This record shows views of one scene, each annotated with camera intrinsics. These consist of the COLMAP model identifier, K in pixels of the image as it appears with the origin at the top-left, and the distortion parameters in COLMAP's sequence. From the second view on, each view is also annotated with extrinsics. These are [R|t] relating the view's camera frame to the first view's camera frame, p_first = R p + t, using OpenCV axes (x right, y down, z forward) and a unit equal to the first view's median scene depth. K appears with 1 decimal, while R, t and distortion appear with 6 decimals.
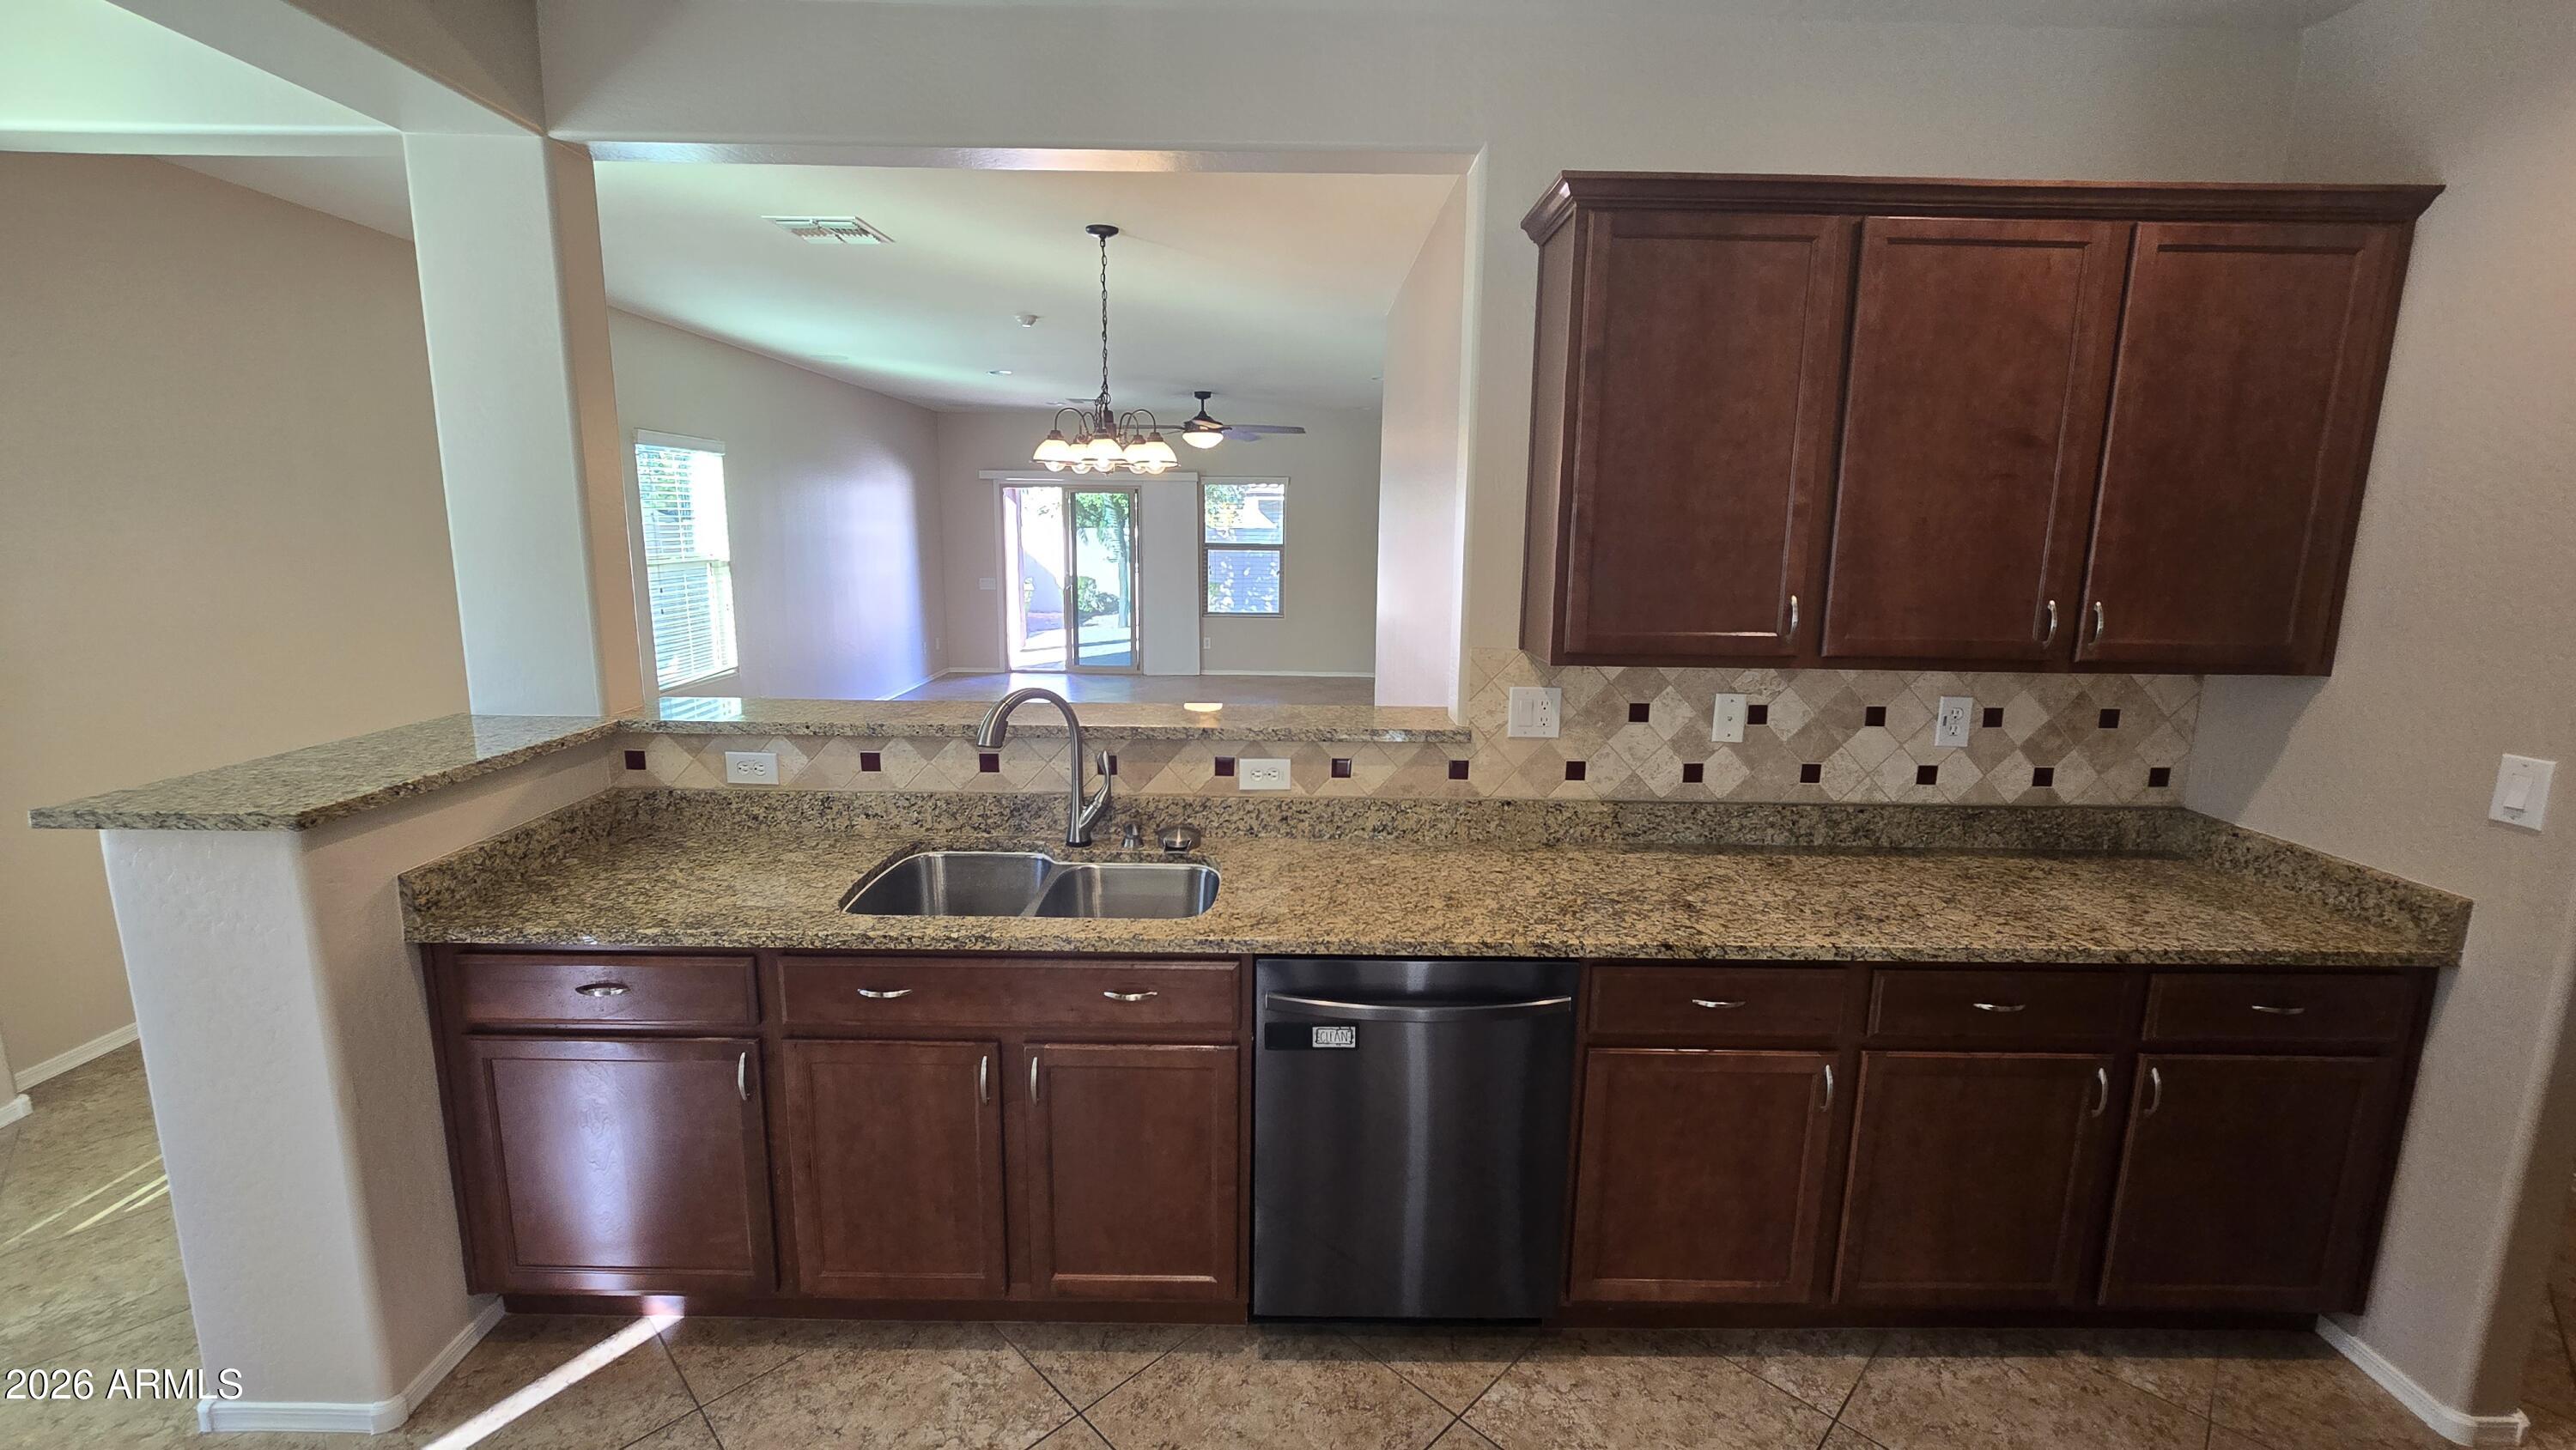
lens RADIAL K [[1052.5, 0, 1285.8], [0, 1052.5, 713.0], [0, 0, 1]] dist [-0.006427, 0.001836]
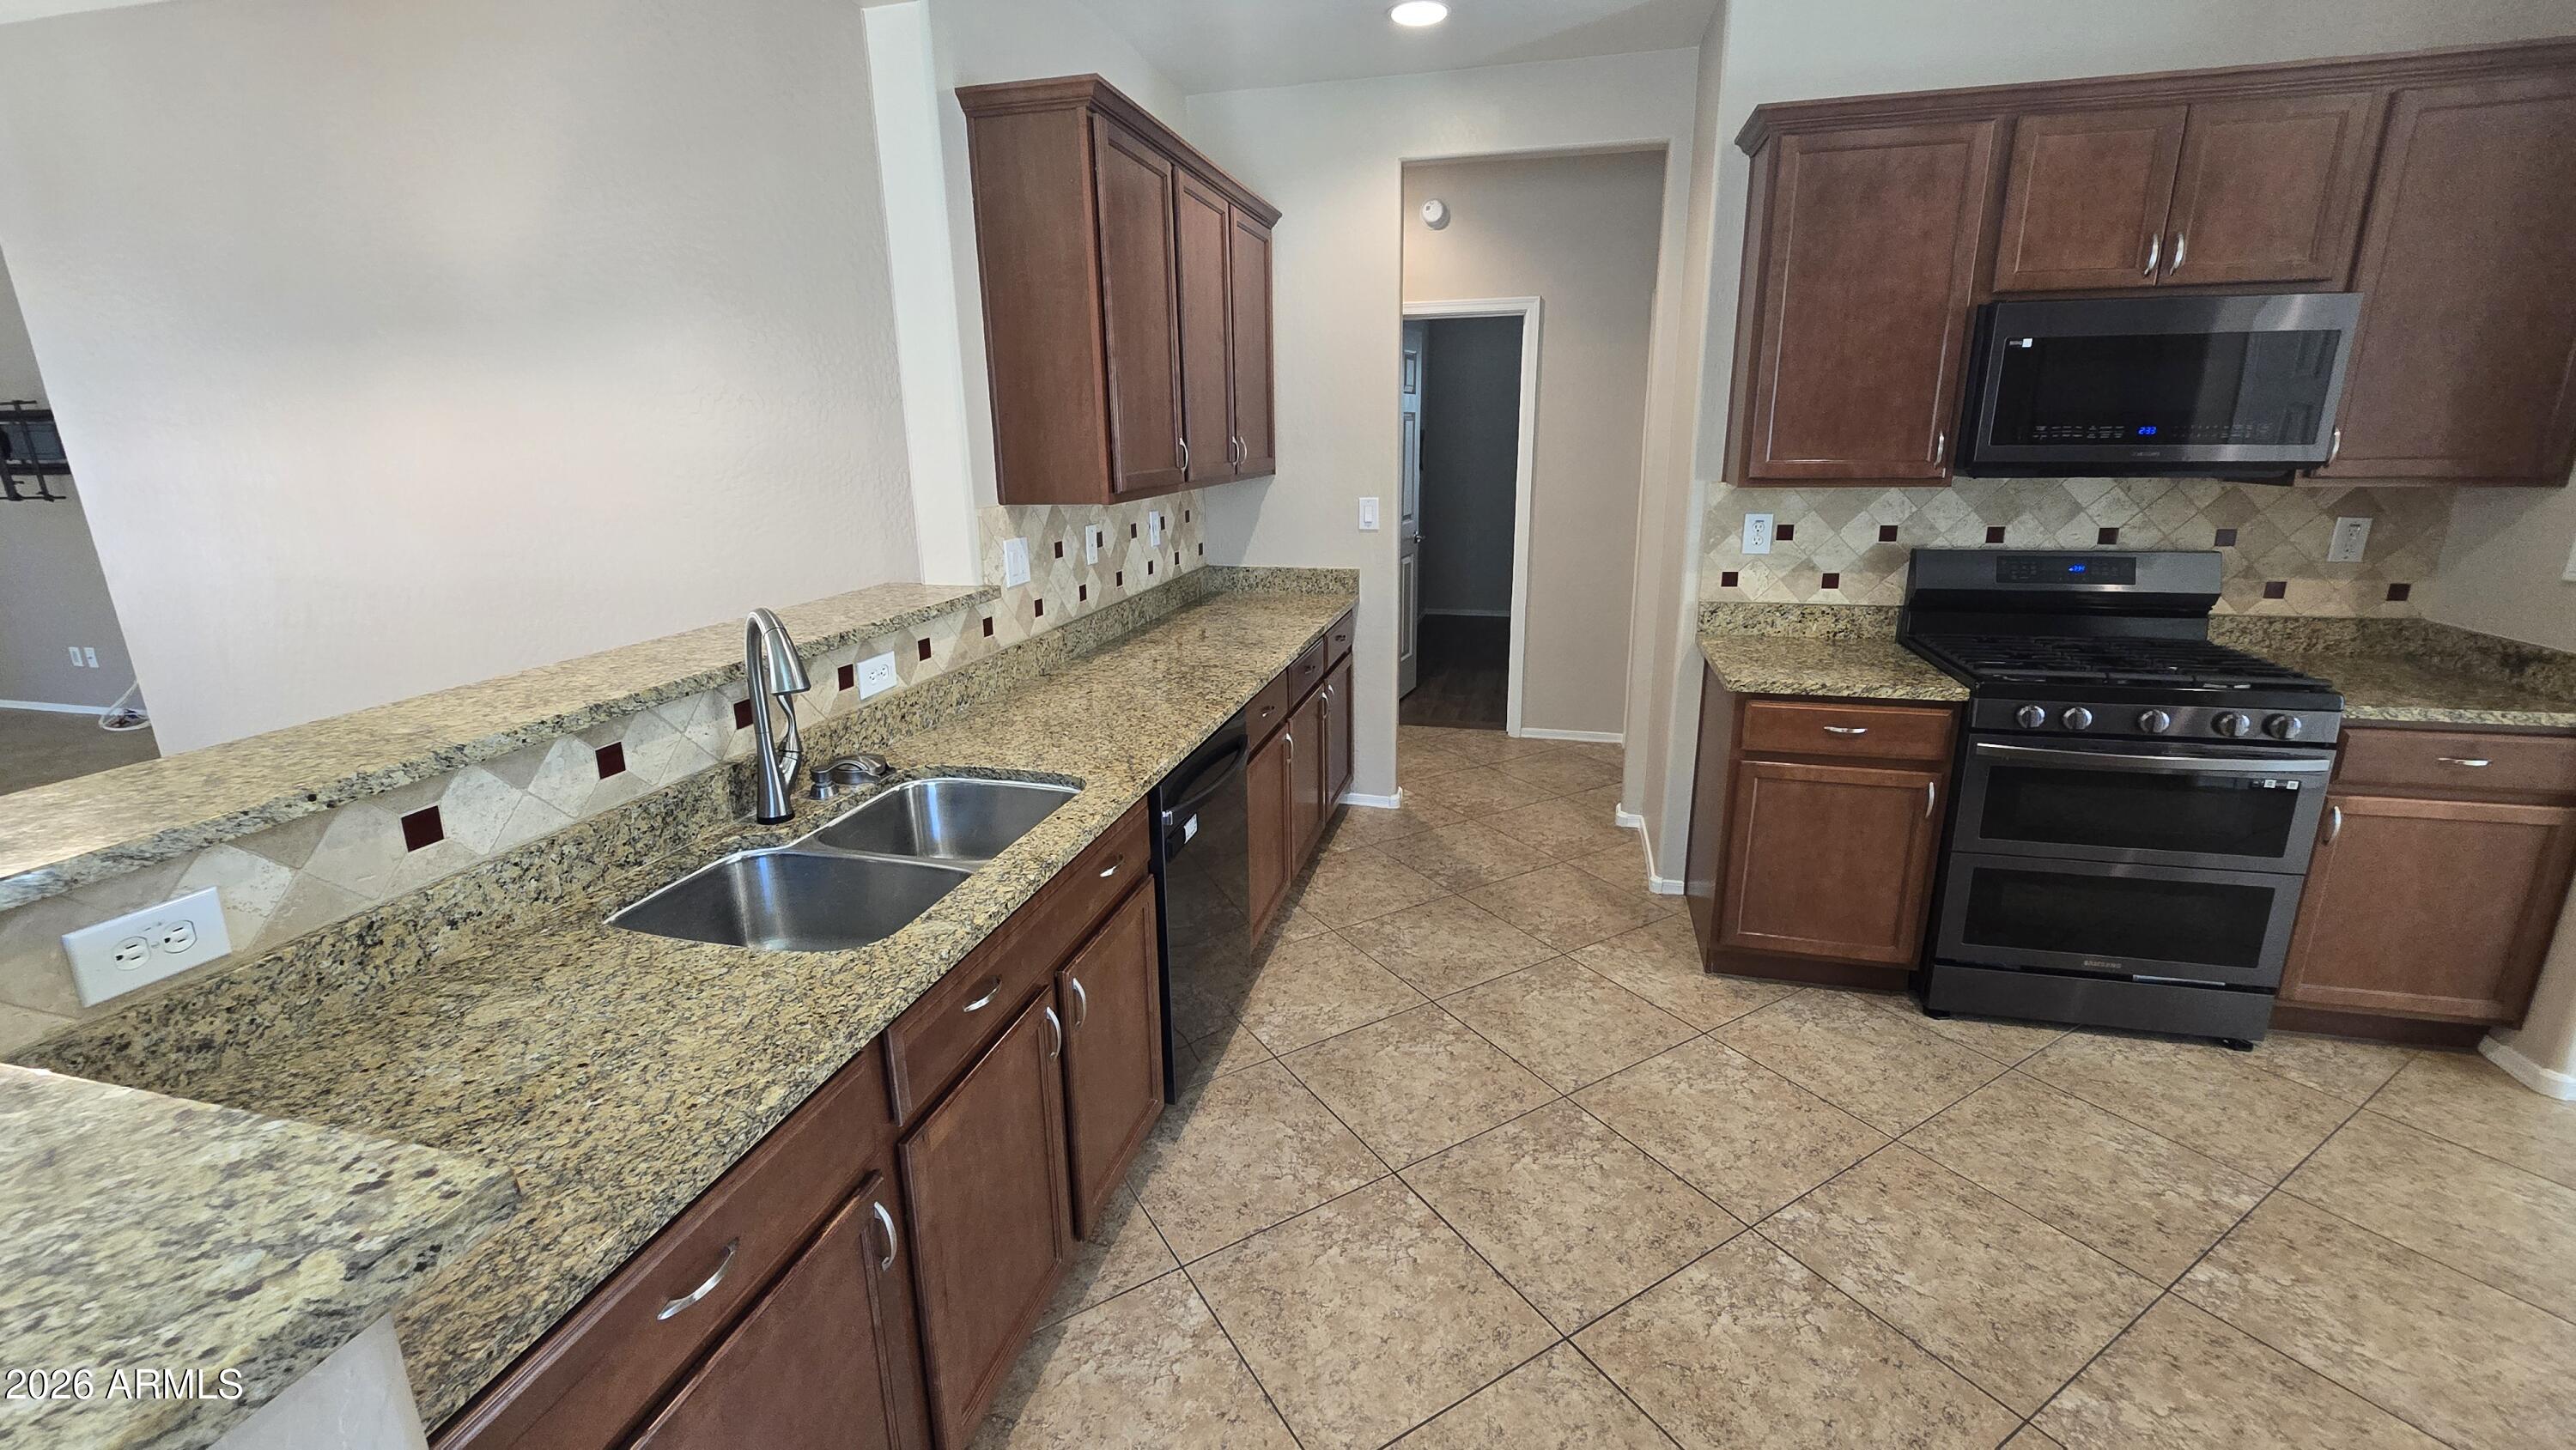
lens RADIAL K [[1052.5, 0, 1279.9], [0, 1052.5, 708.8], [0, 0, 1]] dist [-0.006427, 0.001836]
pose [[0.250083, -0.267841, 0.930441, -0.768267], [0.189033, 0.955990, 0.224387, -0.048381], [-0.949592, 0.119769, 0.289707, 0.431899]]
